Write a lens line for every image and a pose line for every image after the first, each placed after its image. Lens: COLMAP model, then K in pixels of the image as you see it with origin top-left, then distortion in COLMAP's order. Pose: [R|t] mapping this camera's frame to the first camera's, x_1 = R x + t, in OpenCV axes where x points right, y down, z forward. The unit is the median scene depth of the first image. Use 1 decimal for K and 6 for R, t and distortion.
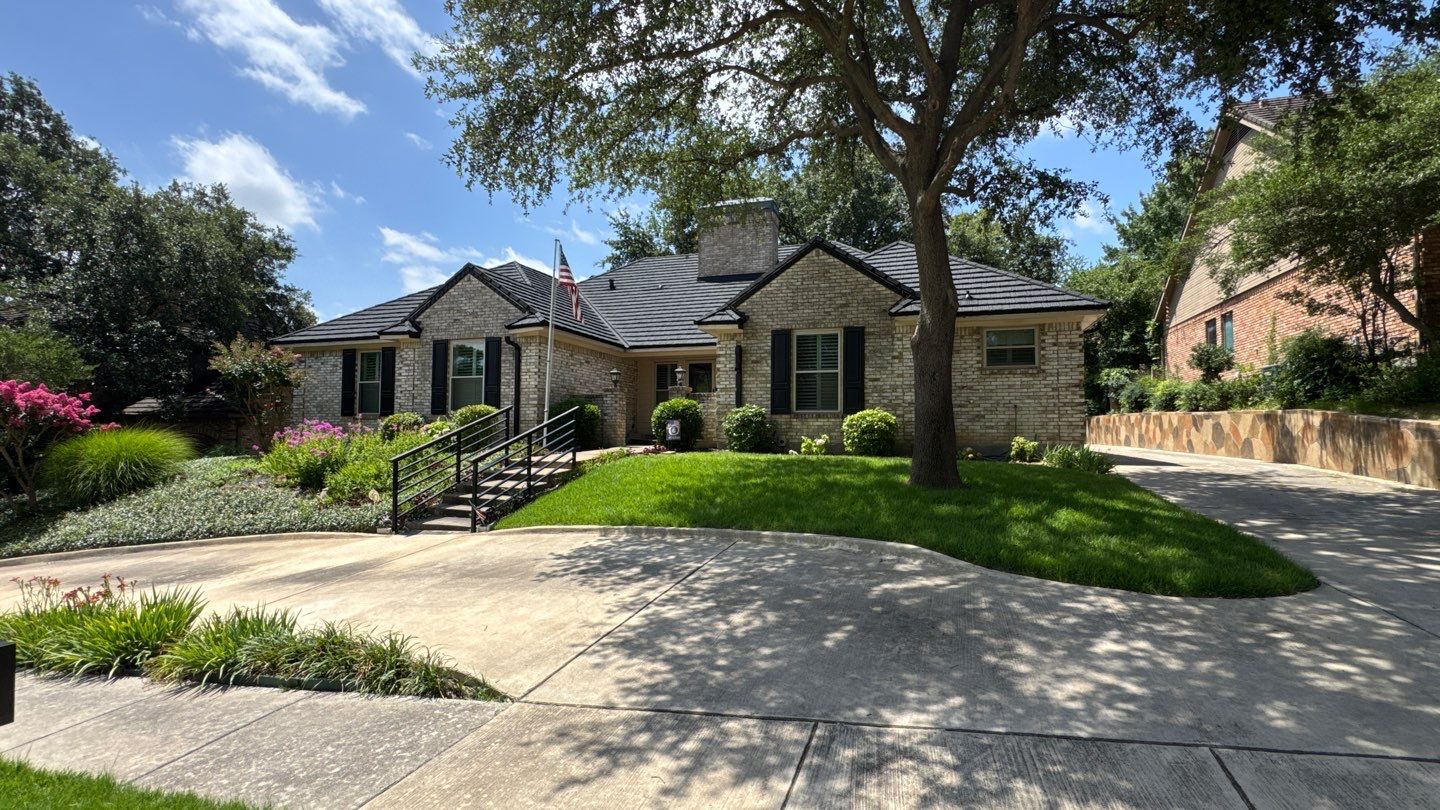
lens RADIAL K [[650.5, 0, 720.7], [0, 650.5, 405.8], [0, 0, 1]] dist [-0.019925, -0.000083]
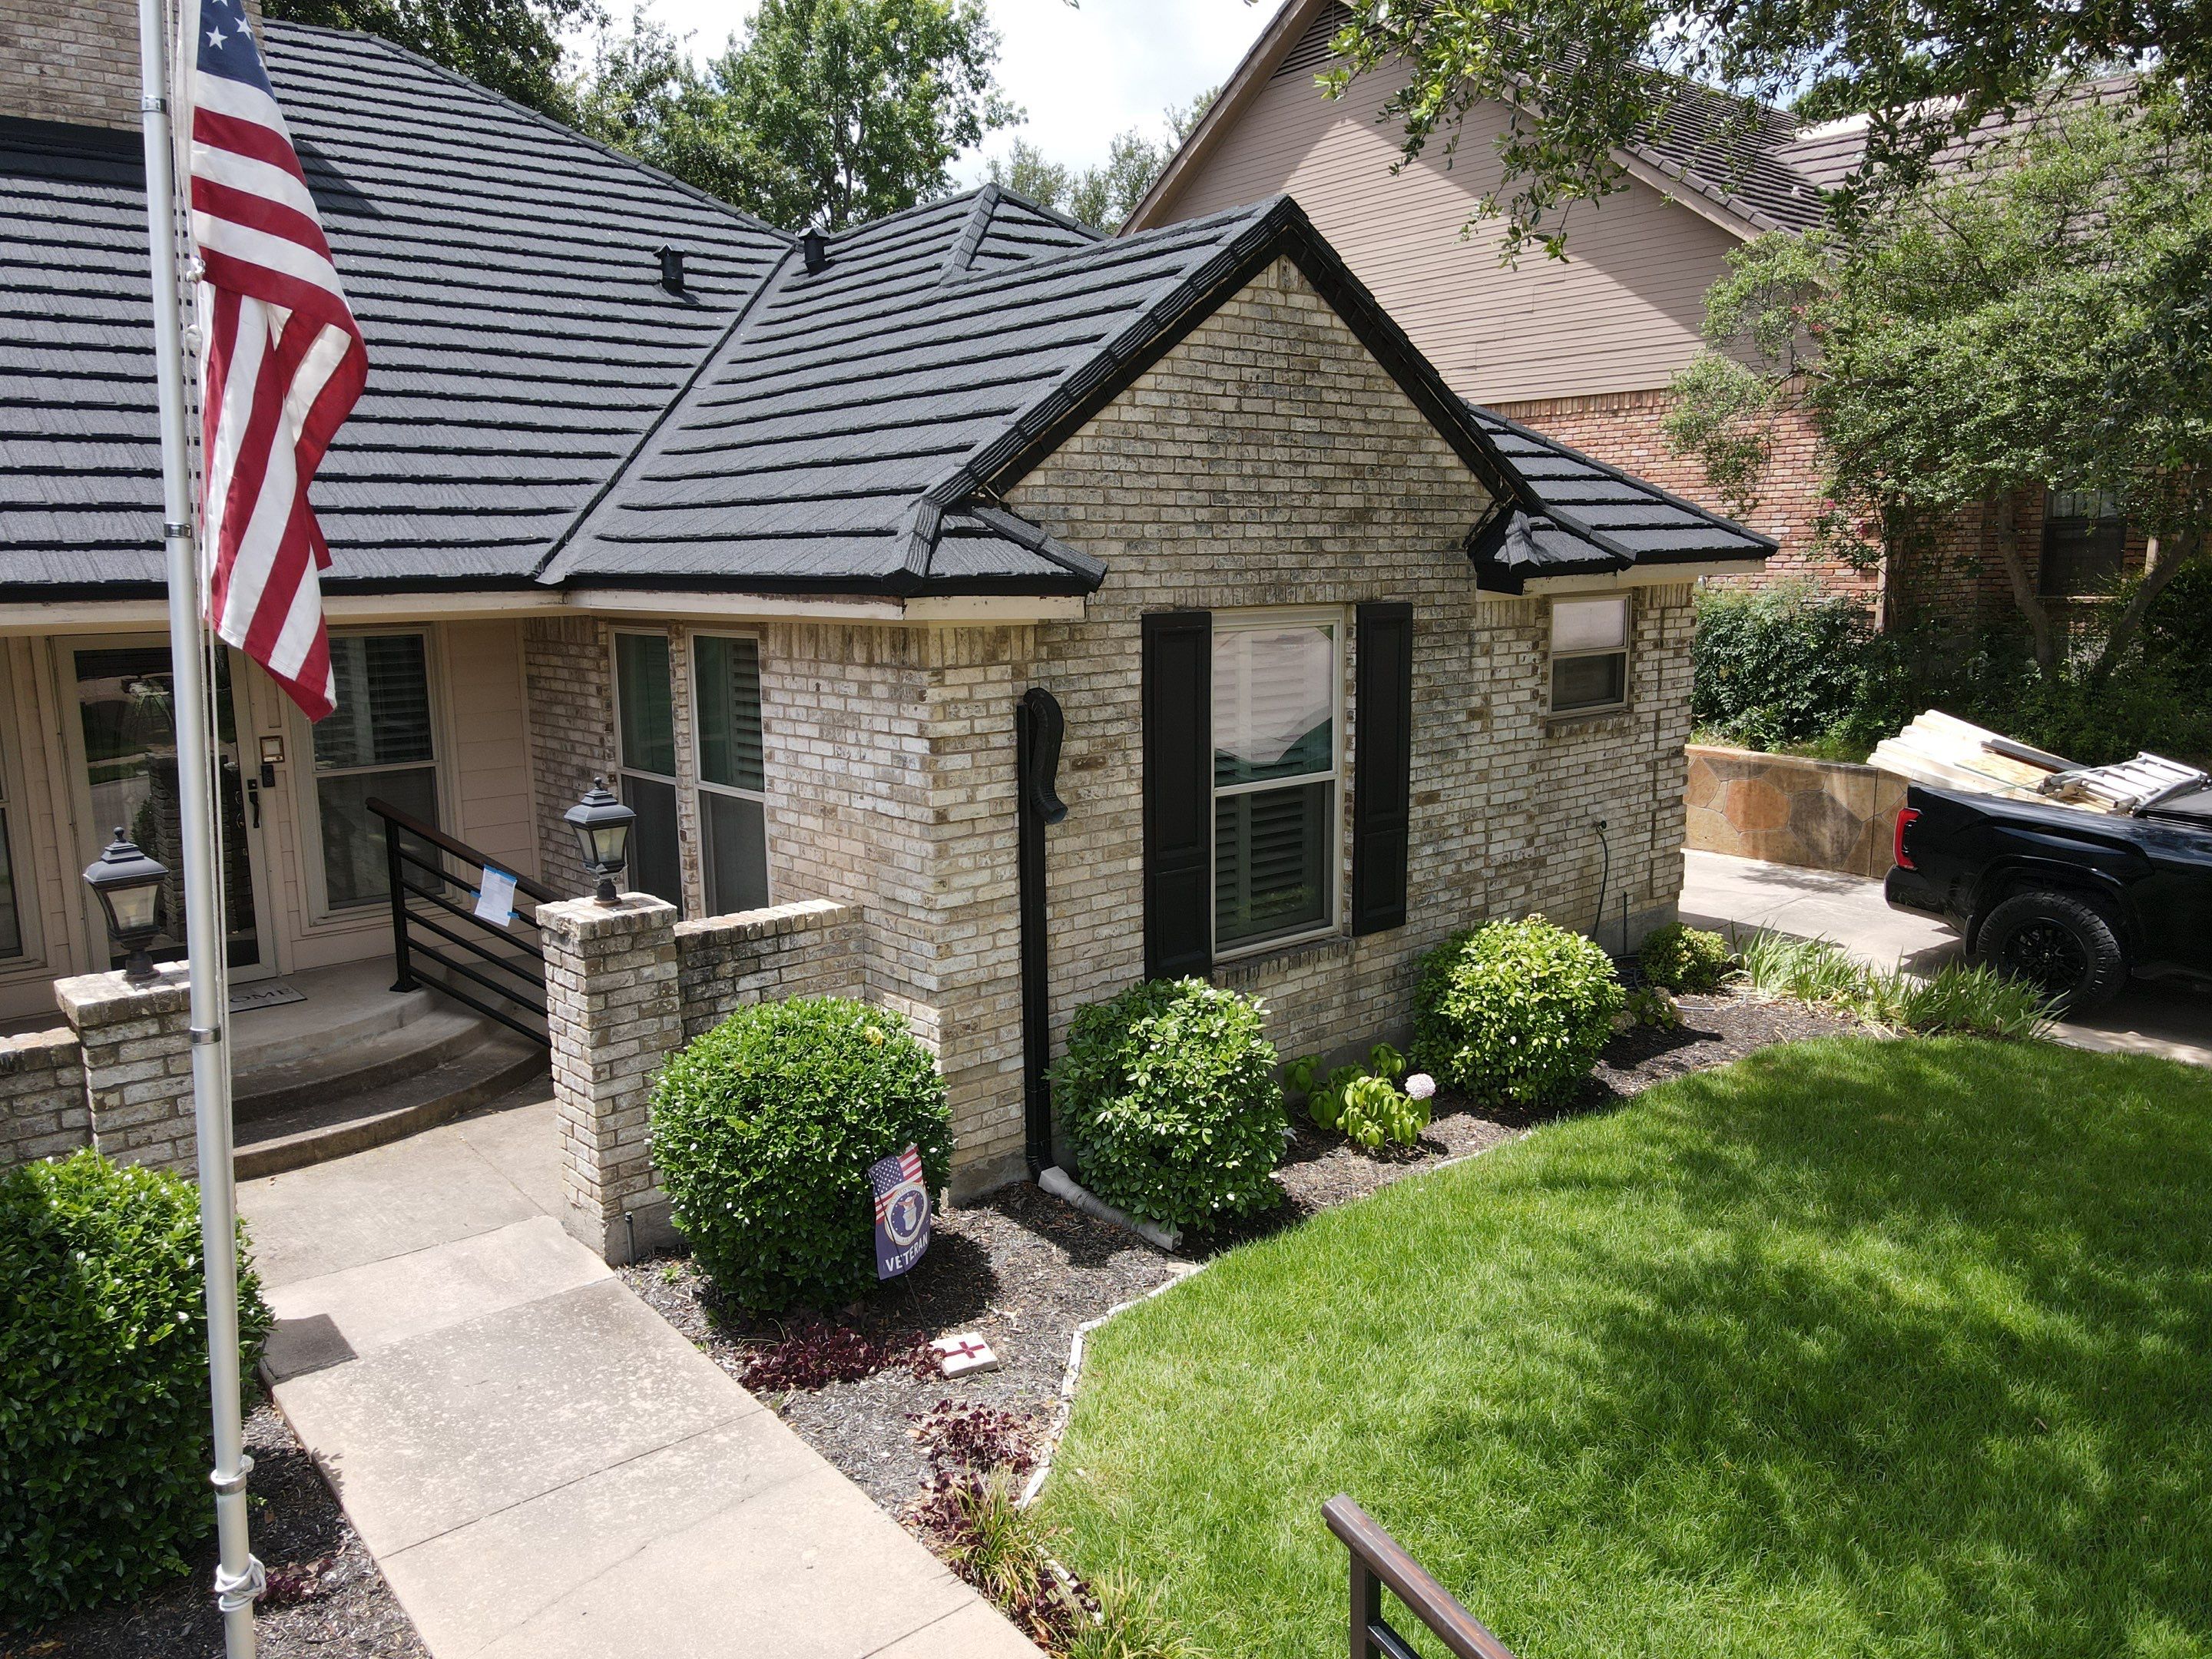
lens RADIAL K [[1610.6, 0, 1092.8], [0, 1610.6, 811.3], [0, 0, 1]] dist [0.017400, -0.008412]
pose [[0.518619, -0.149311, 0.841867, -0.353357], [-0.016645, 0.982684, 0.184540, -0.134683], [-0.854843, -0.109719, 0.507154, 0.654676]]
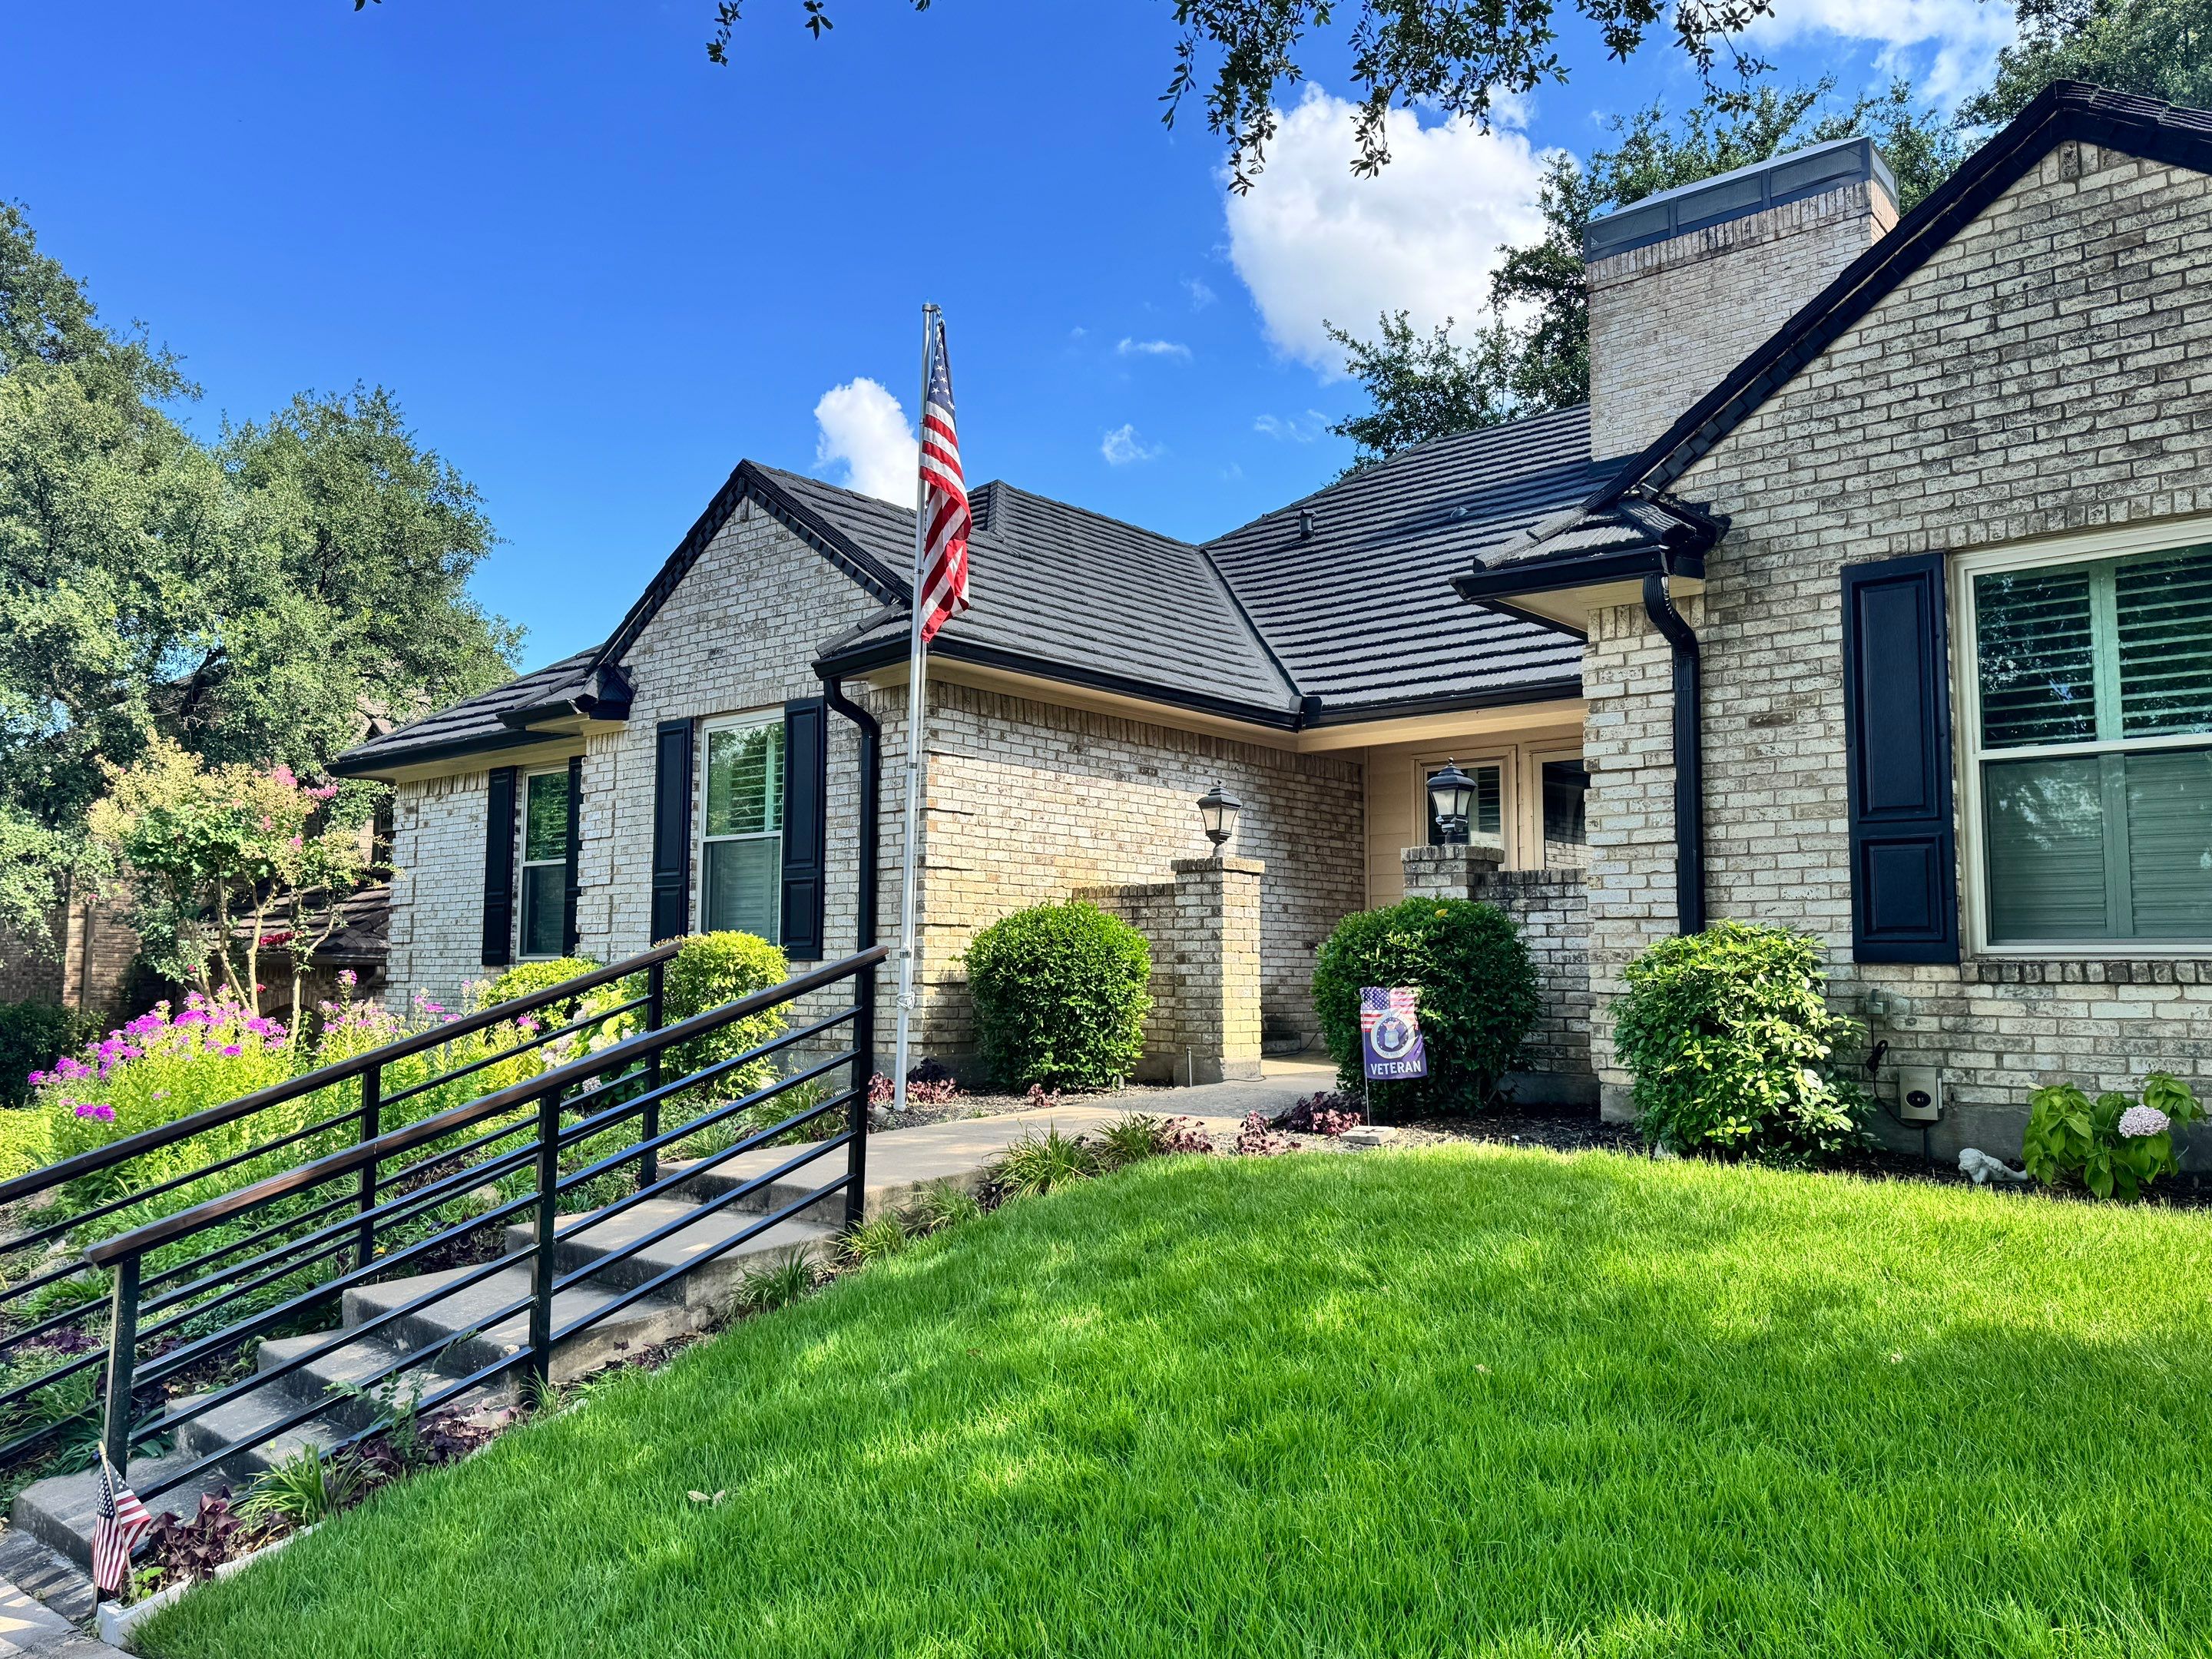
lens RADIAL K [[1610.6, 0, 1103.7], [0, 1610.6, 815.9], [0, 0, 1]] dist [0.017400, -0.008412]
pose [[0.922591, -0.039660, -0.383734, 0.049393], [0.018449, 0.998099, -0.058800, -0.007192], [0.385337, 0.047169, 0.921570, 0.375304]]
